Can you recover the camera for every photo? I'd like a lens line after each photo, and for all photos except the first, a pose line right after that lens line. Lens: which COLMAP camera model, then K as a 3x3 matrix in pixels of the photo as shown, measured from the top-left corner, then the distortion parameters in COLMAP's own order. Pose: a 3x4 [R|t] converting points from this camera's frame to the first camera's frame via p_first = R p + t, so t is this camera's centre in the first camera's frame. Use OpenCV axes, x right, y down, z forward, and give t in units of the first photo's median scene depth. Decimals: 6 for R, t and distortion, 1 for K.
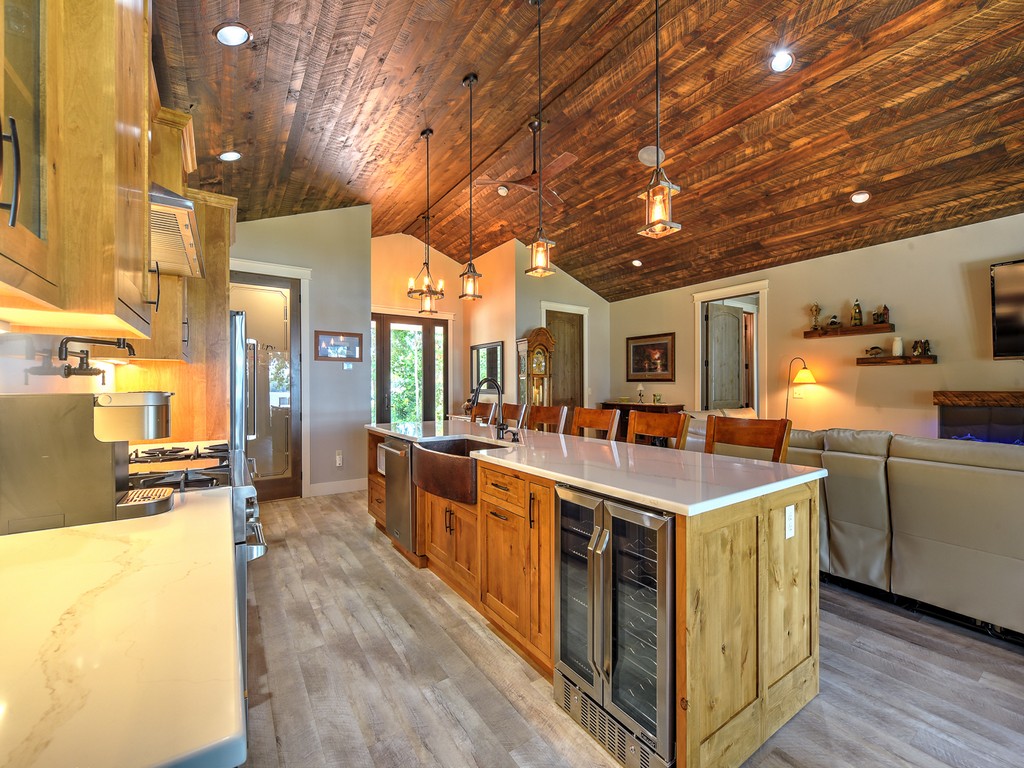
lens RADIAL K [[426.2, 0, 518.2], [0, 426.2, 387.0], [0, 0, 1]] dist [-0.008271, 0.002246]
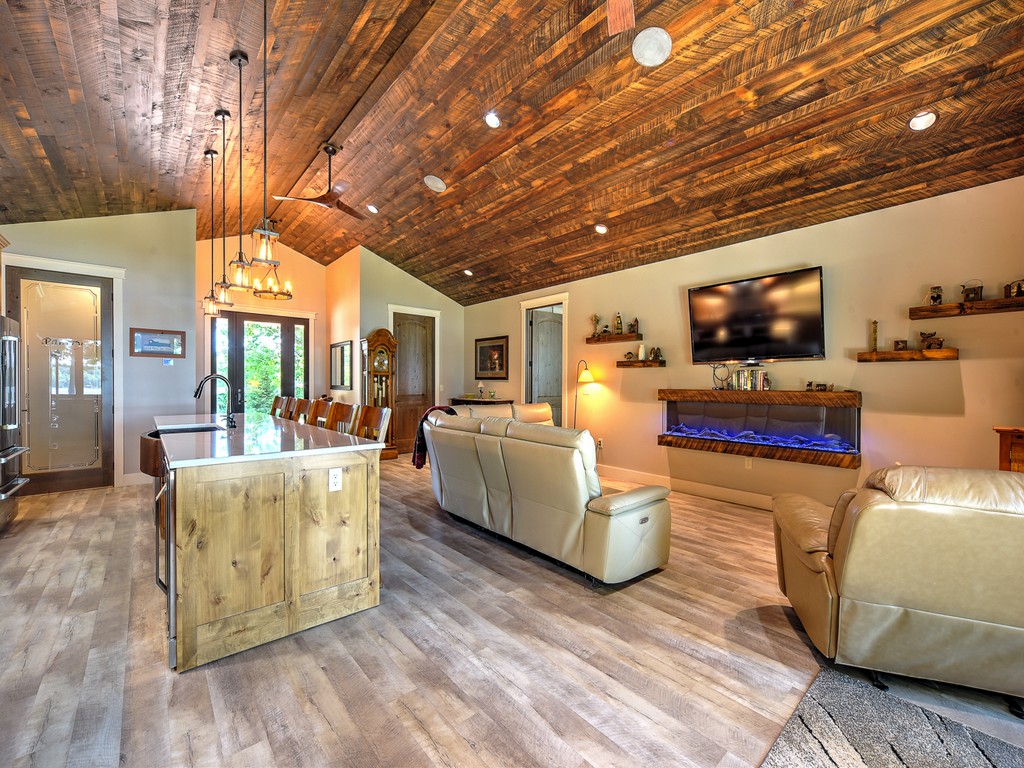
lens RADIAL K [[426.2, 0, 518.0], [0, 426.2, 386.6], [0, 0, 1]] dist [-0.008271, 0.002246]
pose [[0.992996, 0.007304, 0.117922, 0.373501], [-0.007892, 0.999959, 0.004521, -0.000261], [-0.117884, -0.005420, 0.993013, -0.161528]]
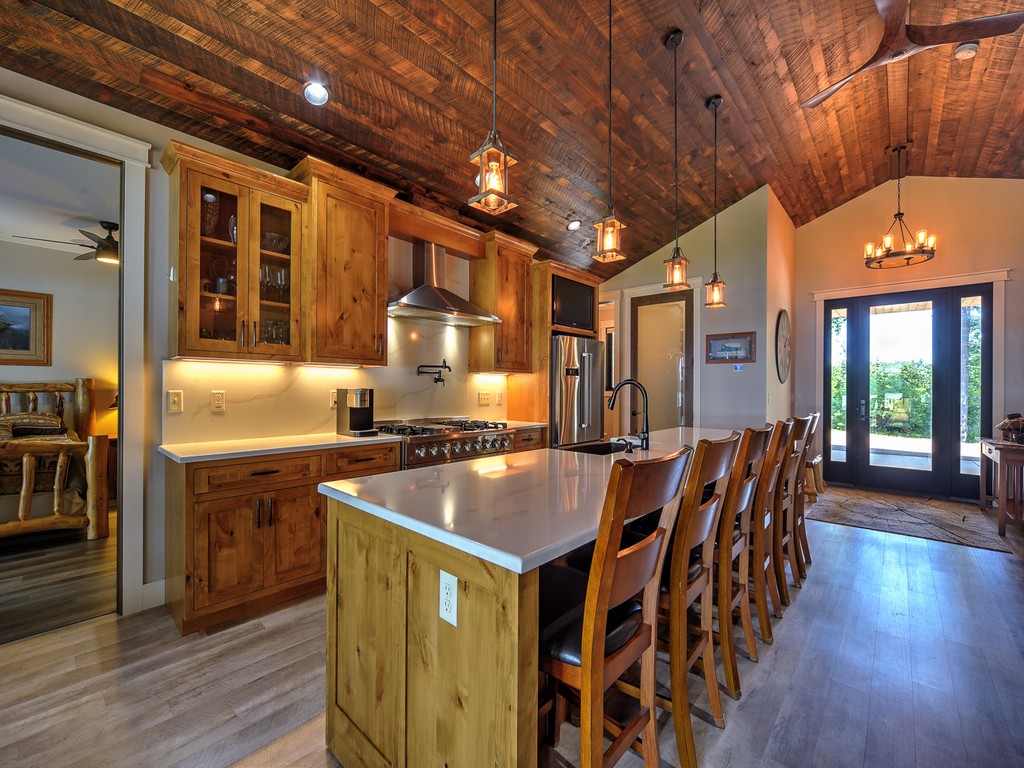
lens RADIAL K [[426.2, 0, 514.7], [0, 426.2, 387.6], [0, 0, 1]] dist [-0.008271, 0.002246]
pose [[0.230064, 0.004190, -0.973167, 0.451912], [-0.010114, 0.999947, 0.001914, -0.002048], [0.973123, 0.009403, 0.230094, 0.330069]]
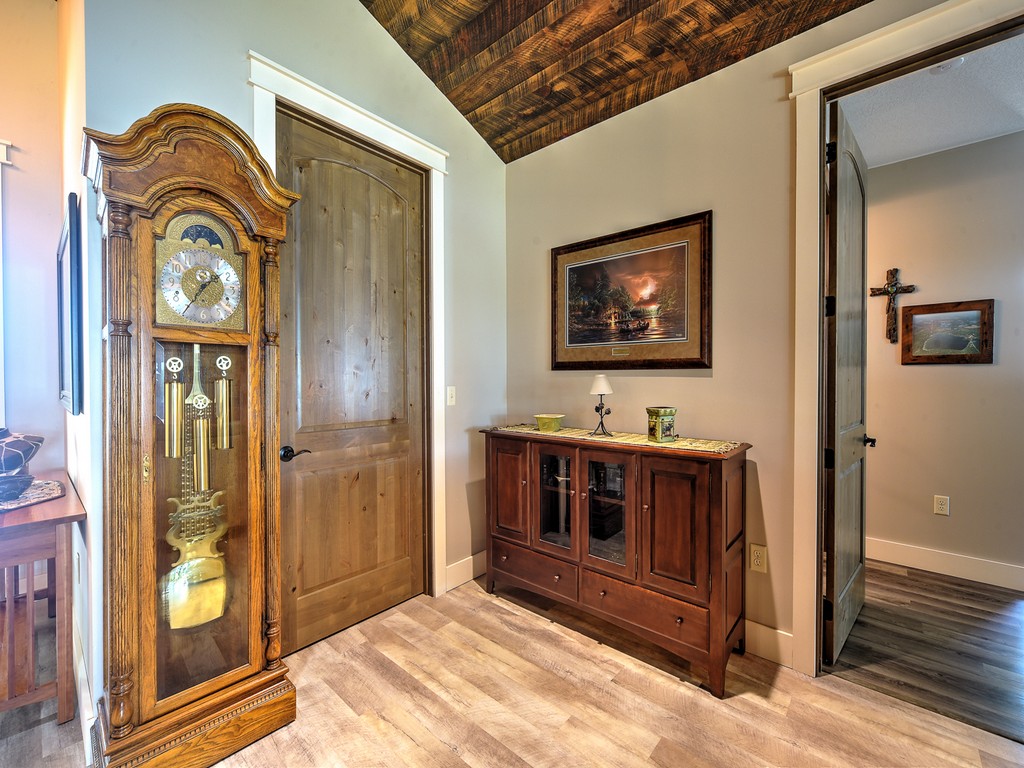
lens RADIAL K [[426.2, 0, 511.9], [0, 426.2, 383.8], [0, 0, 1]] dist [-0.008271, 0.002246]
pose [[0.969841, 0.000633, 0.243737, 0.211871], [-0.002214, 0.999978, 0.006211, -0.004136], [-0.243727, -0.006563, 0.969822, 1.042302]]
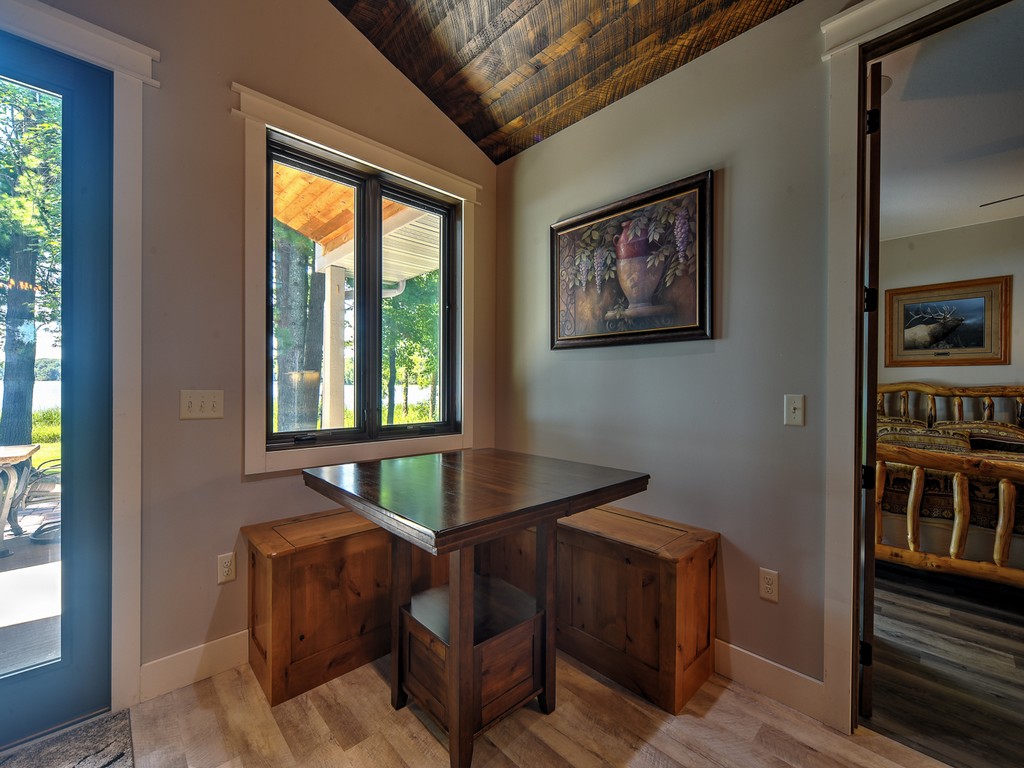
lens RADIAL K [[426.2, 0, 514.6], [0, 426.2, 384.4], [0, 0, 1]] dist [-0.008271, 0.002246]
pose [[-0.986931, -0.005330, -0.161052, 0.274910], [-0.006160, 0.999970, 0.004651, -0.000560], [0.161023, 0.005582, -0.986935, 0.127498]]
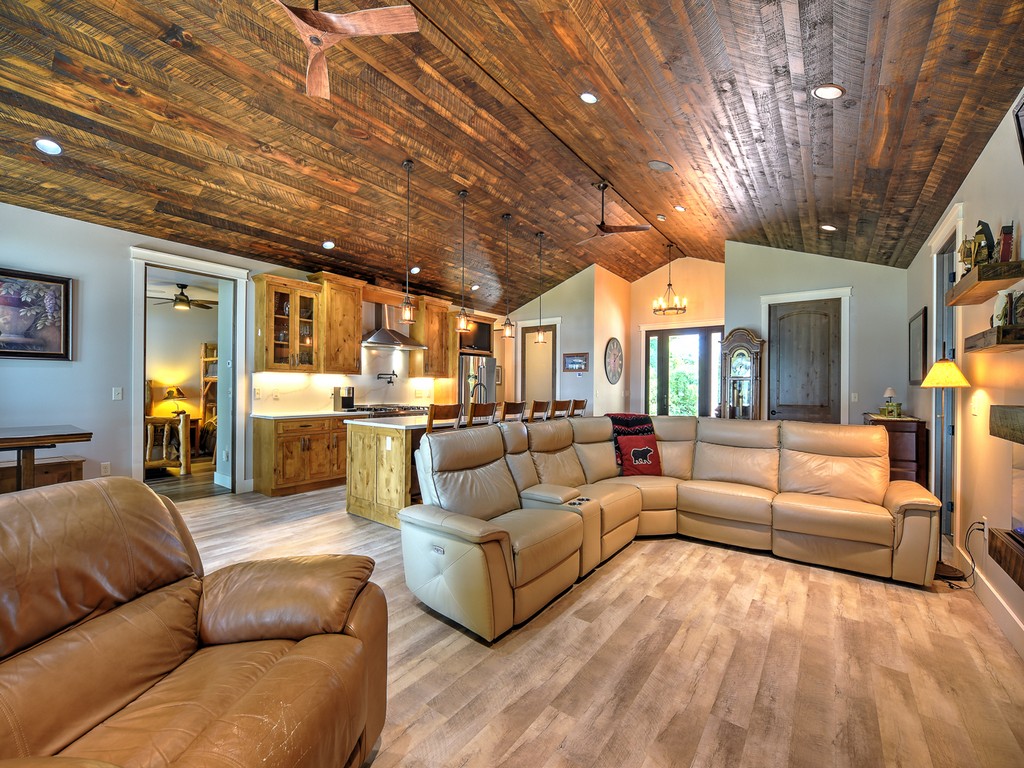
lens RADIAL K [[426.2, 0, 514.5], [0, 426.2, 387.7], [0, 0, 1]] dist [-0.008271, 0.002246]
pose [[0.320896, 0.005651, -0.947097, 1.093043], [-0.011886, 0.999927, 0.001940, -0.002993], [0.947040, 0.010635, 0.320940, 0.313211]]
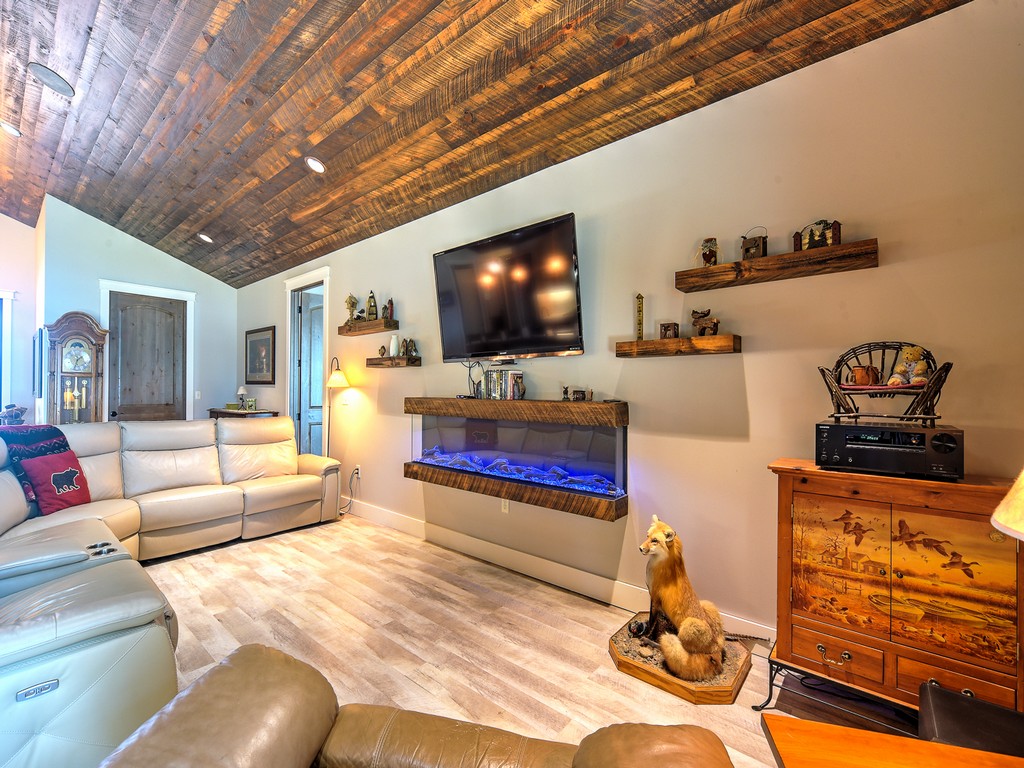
lens RADIAL K [[447.2, 0, 492.7], [0, 447.2, 388.0], [0, 0, 1]] dist [-0.008965, 0.001082]
pose [[0.969740, 0.010903, 0.243896, 0.813605], [-0.009176, 0.999924, -0.008216, -0.003578], [-0.243967, 0.005729, 0.969767, 0.056053]]
